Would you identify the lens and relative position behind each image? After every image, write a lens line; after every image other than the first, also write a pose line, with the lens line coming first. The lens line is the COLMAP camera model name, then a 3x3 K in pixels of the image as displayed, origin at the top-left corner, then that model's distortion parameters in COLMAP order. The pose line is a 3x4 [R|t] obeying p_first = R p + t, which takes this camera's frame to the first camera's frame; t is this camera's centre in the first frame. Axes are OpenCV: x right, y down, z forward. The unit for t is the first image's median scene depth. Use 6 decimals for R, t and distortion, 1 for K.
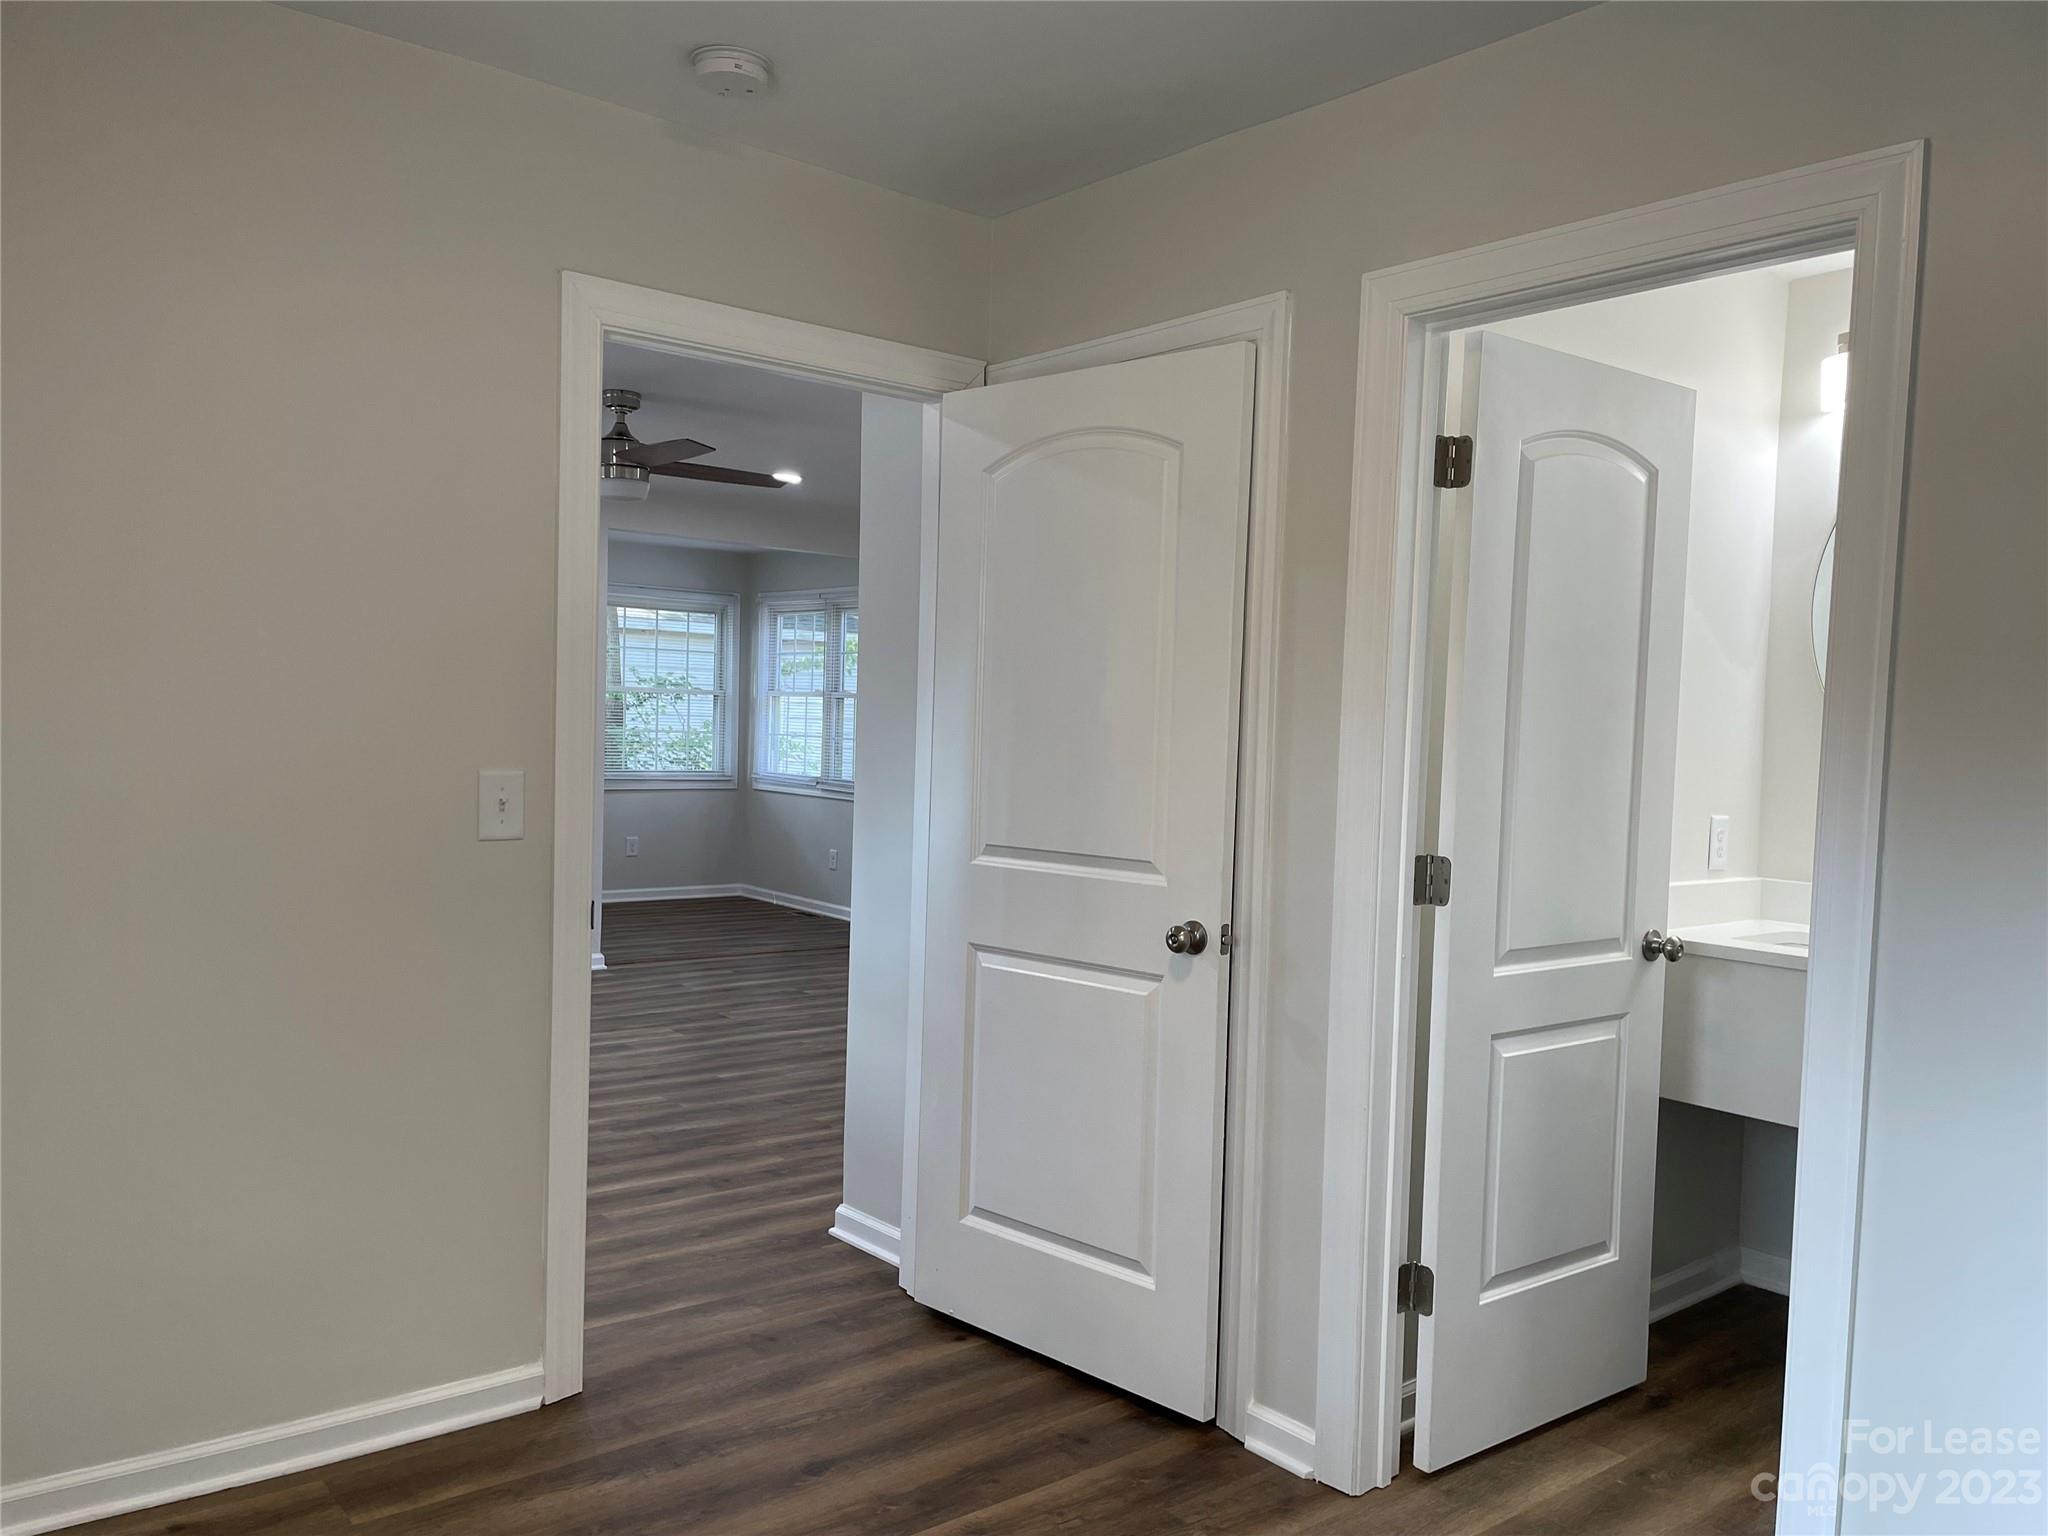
lens RADIAL K [[1549.3, 0, 1018.7], [0, 1549.3, 773.6], [0, 0, 1]] dist [0.103073, -0.142011]
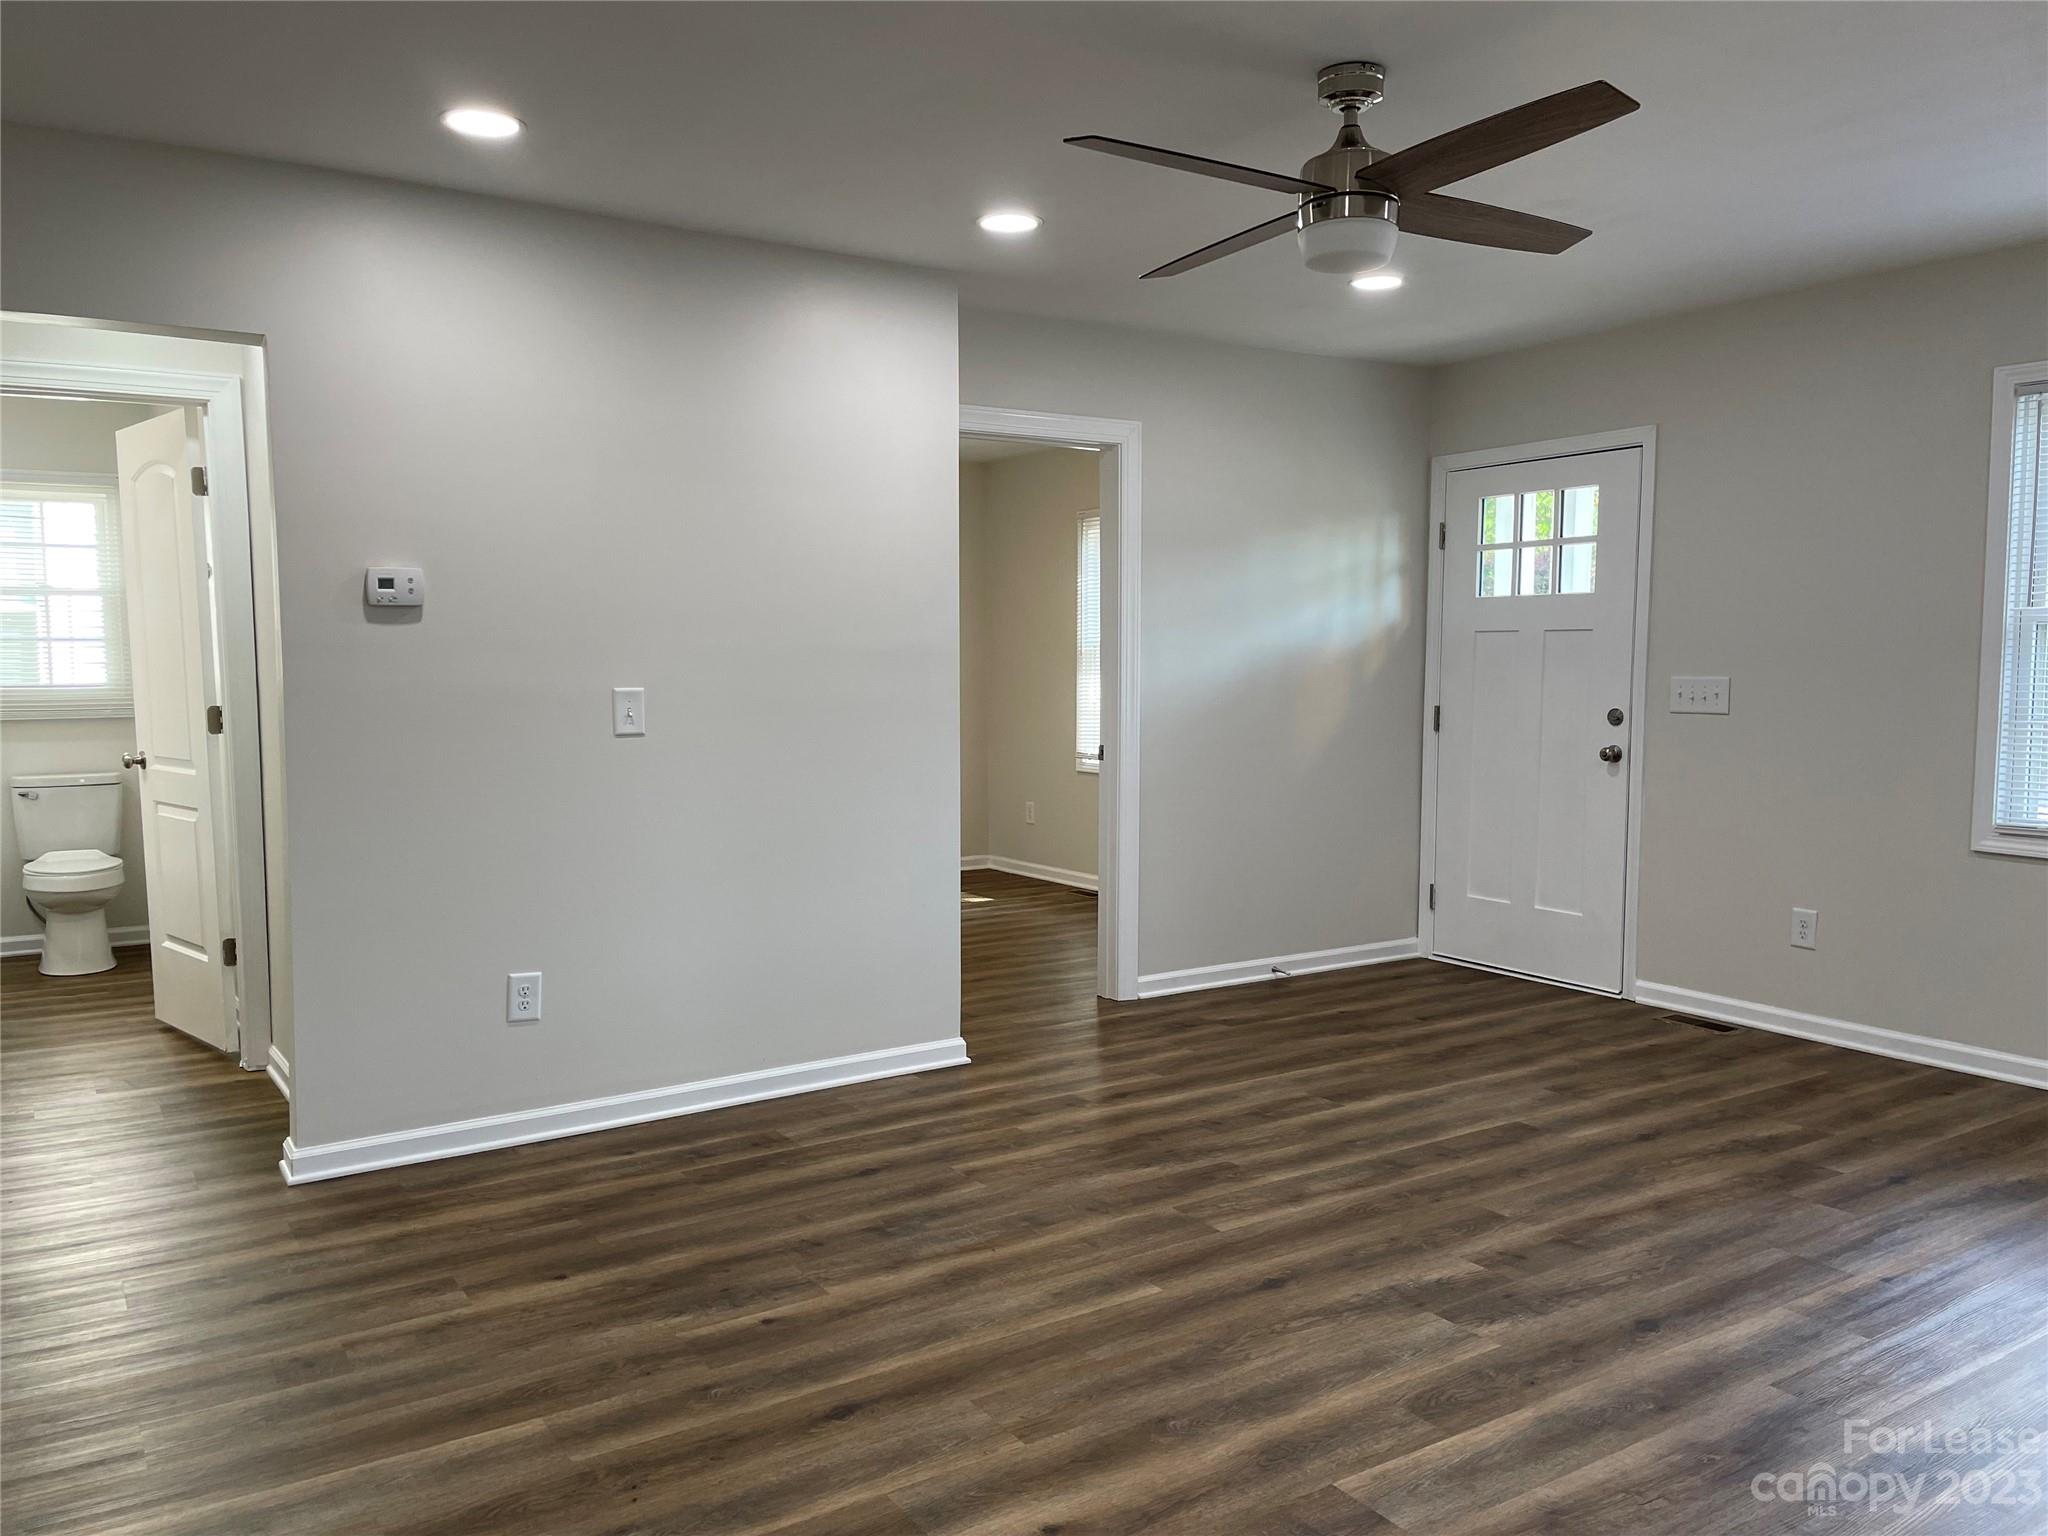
lens RADIAL K [[1539.0, 0, 1016.0], [0, 1539.0, 767.9], [0, 0, 1]] dist [0.095310, -0.119137]
pose [[-0.994426, -0.038147, 0.098298, -0.206701], [-0.027707, 0.994037, 0.105463, -0.051460], [-0.101735, 0.102152, -0.989553, 1.679479]]
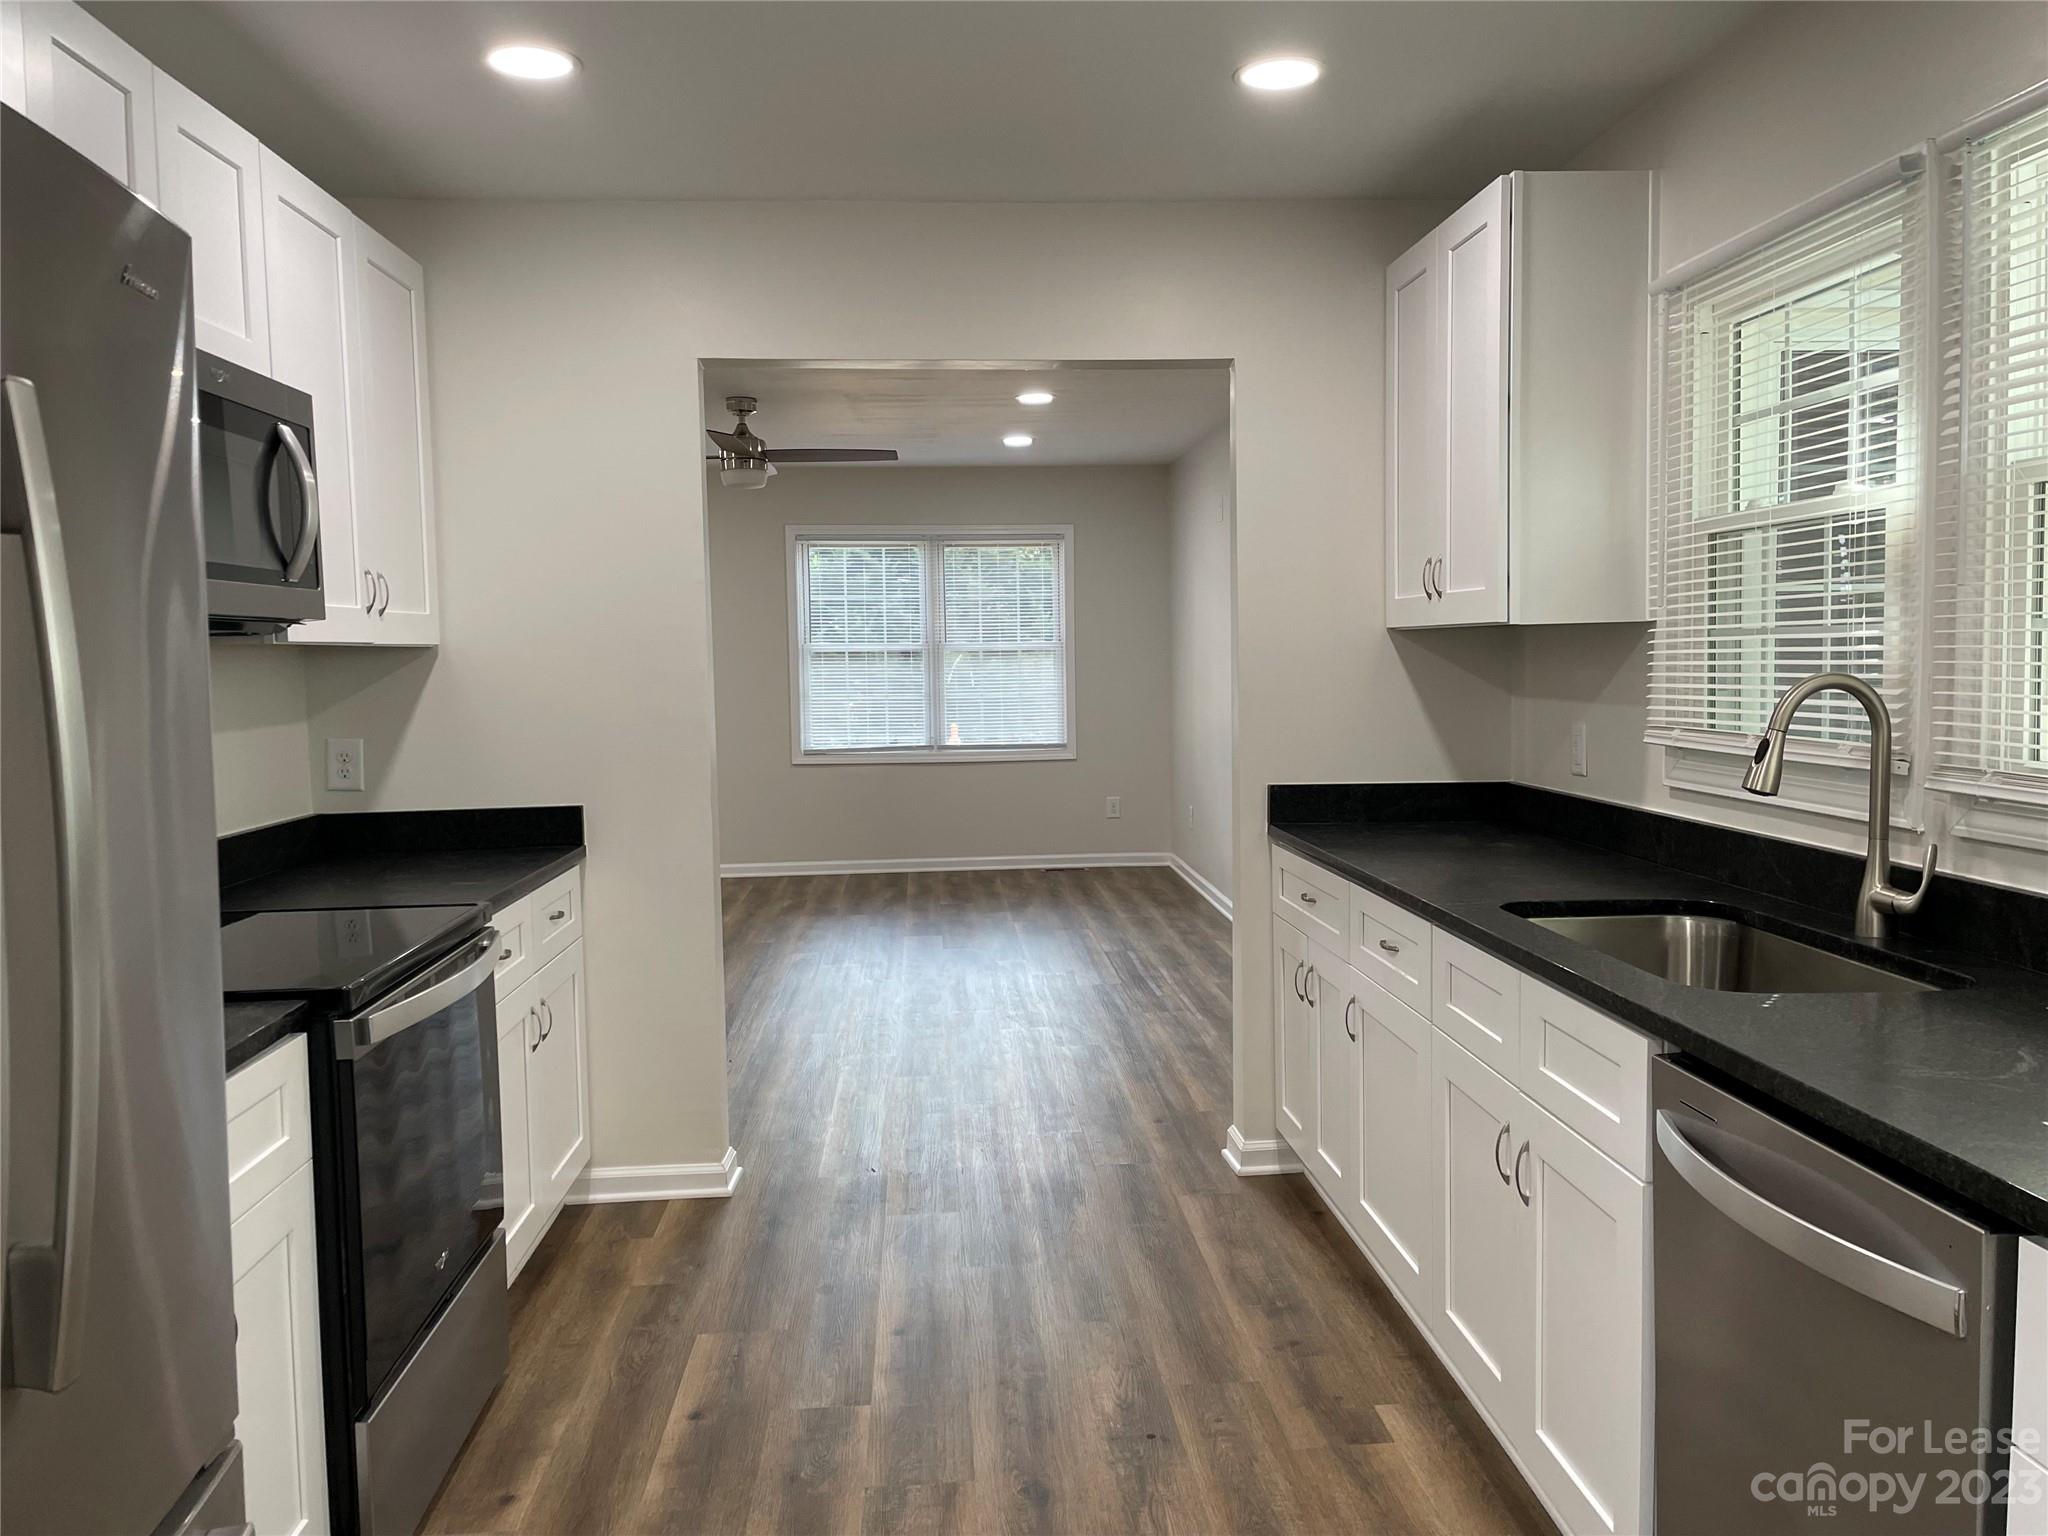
lens RADIAL K [[1539.0, 0, 1016.0], [0, 1539.0, 767.9], [0, 0, 1]] dist [0.095310, -0.119137]
pose [[-0.576024, 0.037702, -0.816563, 0.646273], [-0.028918, 0.997371, 0.066450, -0.046315], [0.816921, 0.061890, -0.573420, 1.972218]]
